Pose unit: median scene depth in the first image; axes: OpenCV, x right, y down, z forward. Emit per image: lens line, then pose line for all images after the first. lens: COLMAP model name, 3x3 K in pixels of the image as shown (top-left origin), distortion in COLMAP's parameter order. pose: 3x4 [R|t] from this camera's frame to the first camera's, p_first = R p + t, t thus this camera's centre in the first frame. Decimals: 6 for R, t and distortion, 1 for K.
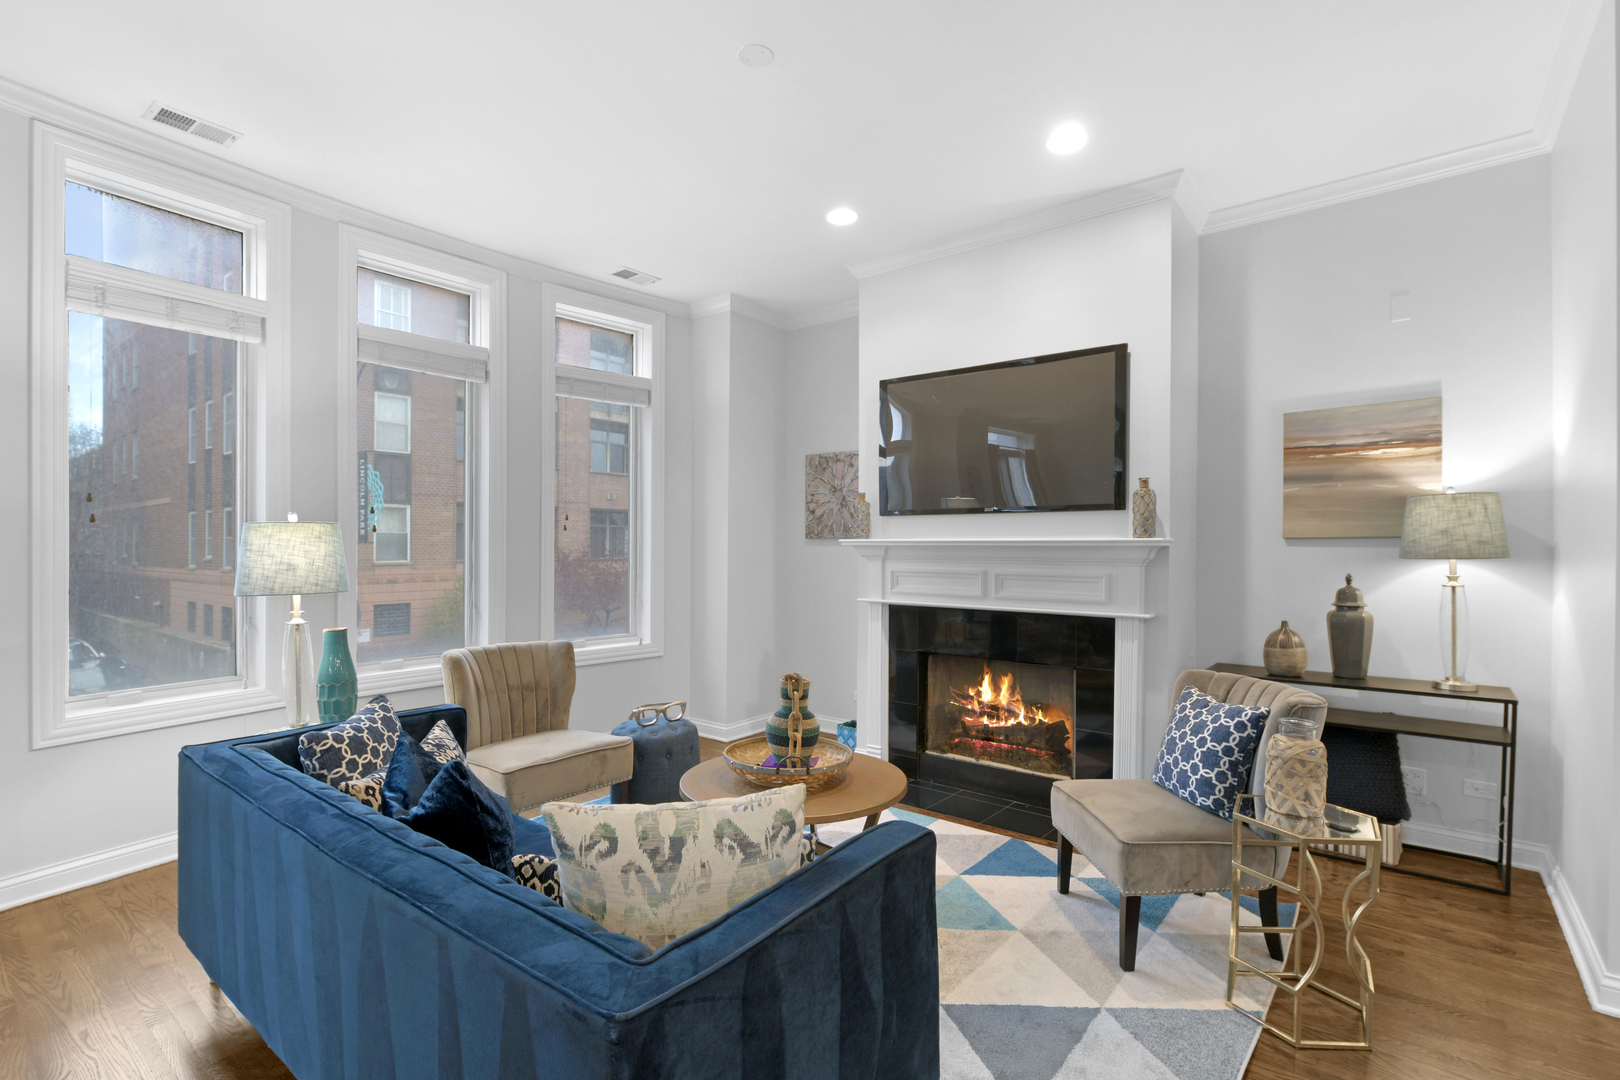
lens RADIAL K [[808.1, 0, 807.8], [0, 808.1, 547.5], [0, 0, 1]] dist [0.007075, 0.000038]
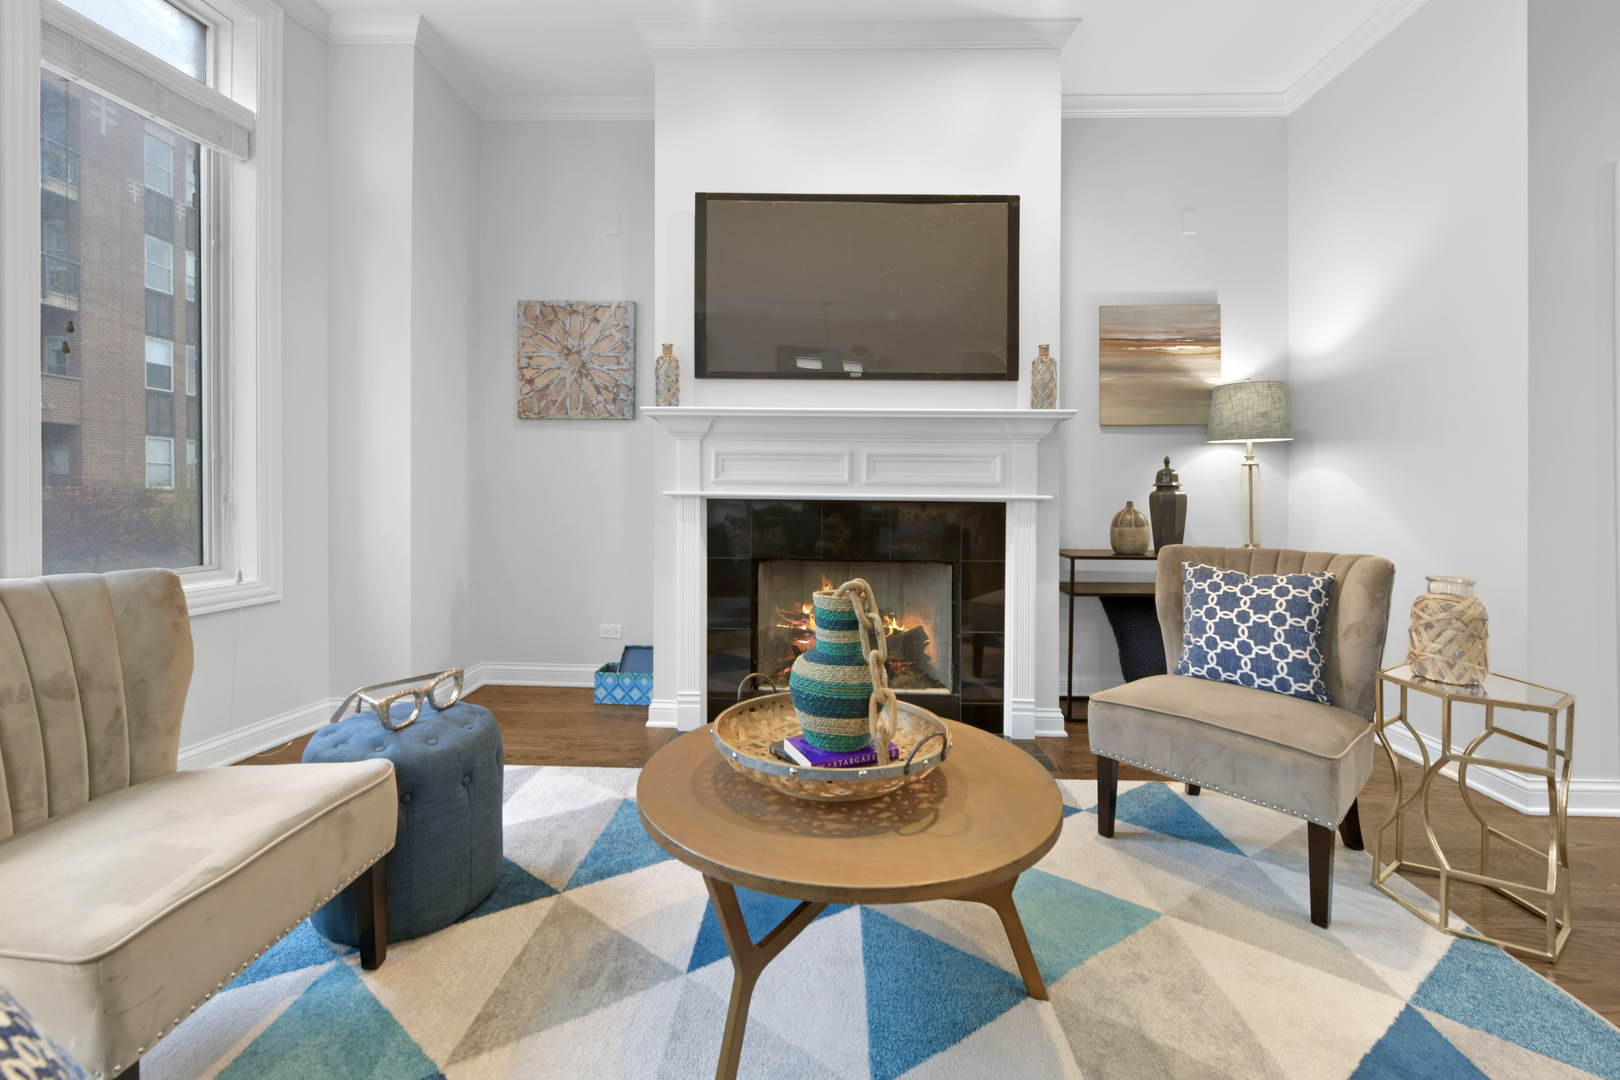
lens RADIAL K [[701.8, 0, 791.3], [0, 701.8, 493.2], [0, 0, 1]] dist [0.005166, 0.001680]
pose [[0.786728, 0.006762, 0.617263, -0.284520], [-0.005029, 0.999977, -0.004545, 0.082655], [-0.617280, 0.000472, 0.786744, 0.538882]]
